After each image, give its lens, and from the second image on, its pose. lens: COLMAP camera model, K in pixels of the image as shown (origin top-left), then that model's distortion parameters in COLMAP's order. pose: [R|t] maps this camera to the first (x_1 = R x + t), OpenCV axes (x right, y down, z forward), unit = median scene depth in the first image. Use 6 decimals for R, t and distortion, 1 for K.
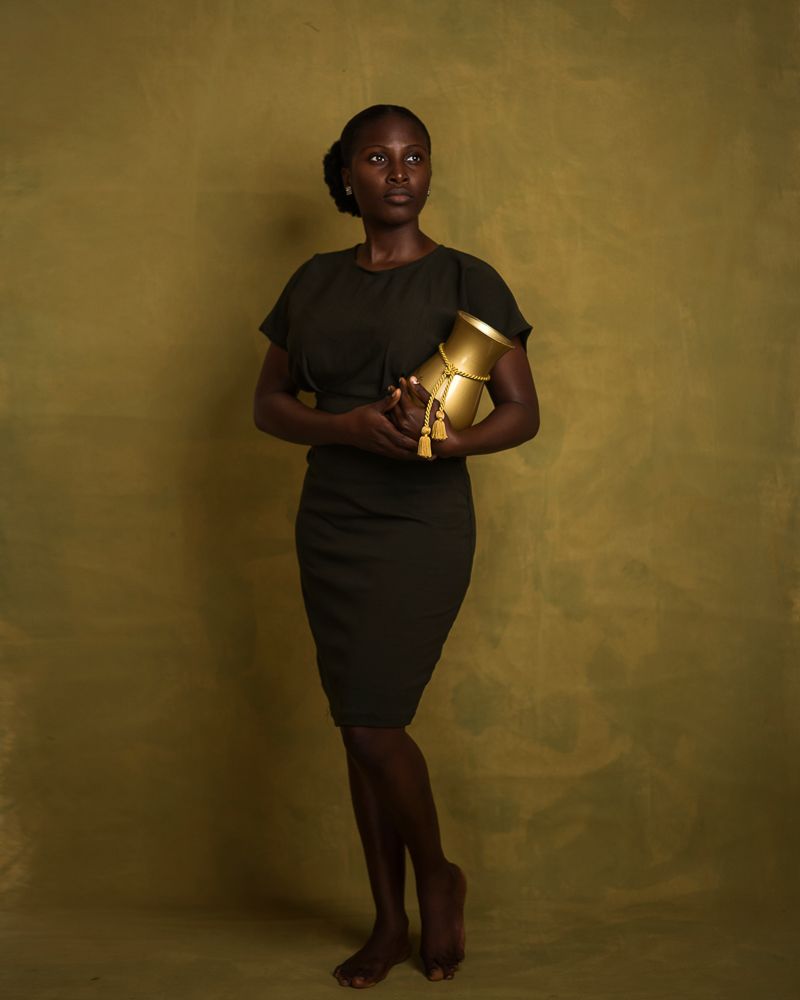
lens RADIAL K [[2700.5, 0, 395.7], [0, 2700.5, 499.7], [0, 0, 1]] dist [0.326531, 0.000000]
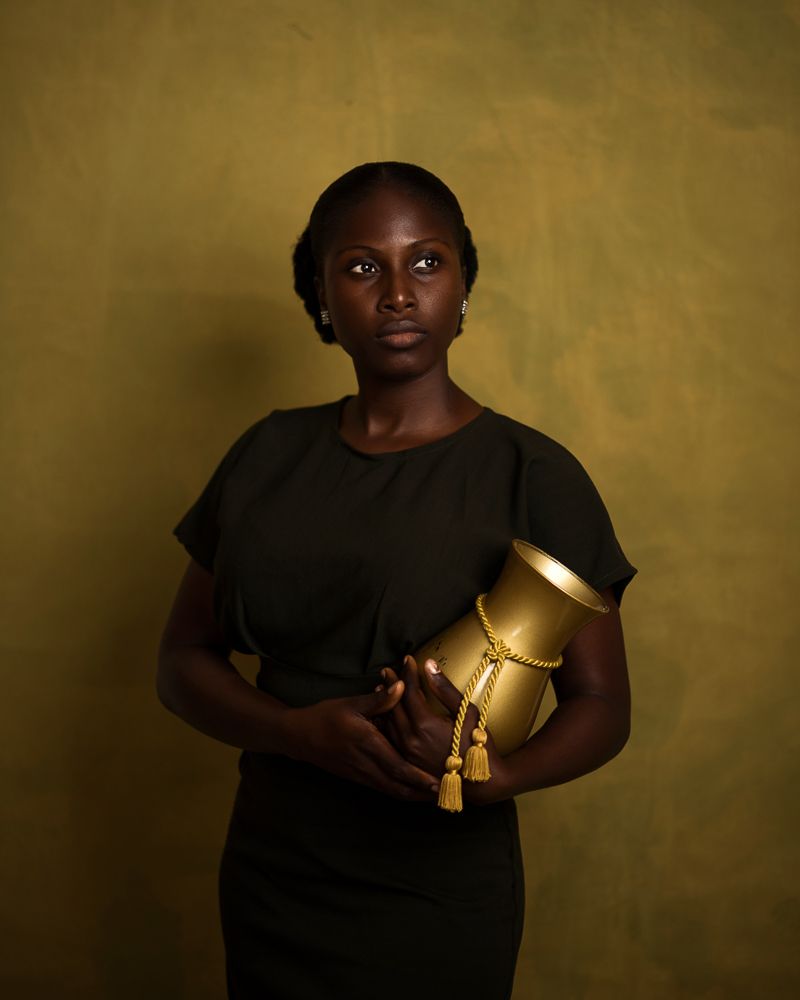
lens RADIAL K [[2700.5, 0, 404.3], [0, 2700.5, 500.7], [0, 0, 1]] dist [0.326531, 0.000000]
pose [[0.999260, 0.033383, -0.019111, 0.008642], [-0.033860, 0.999109, -0.025205, -0.052078], [0.018252, 0.025833, 0.999500, 0.385338]]
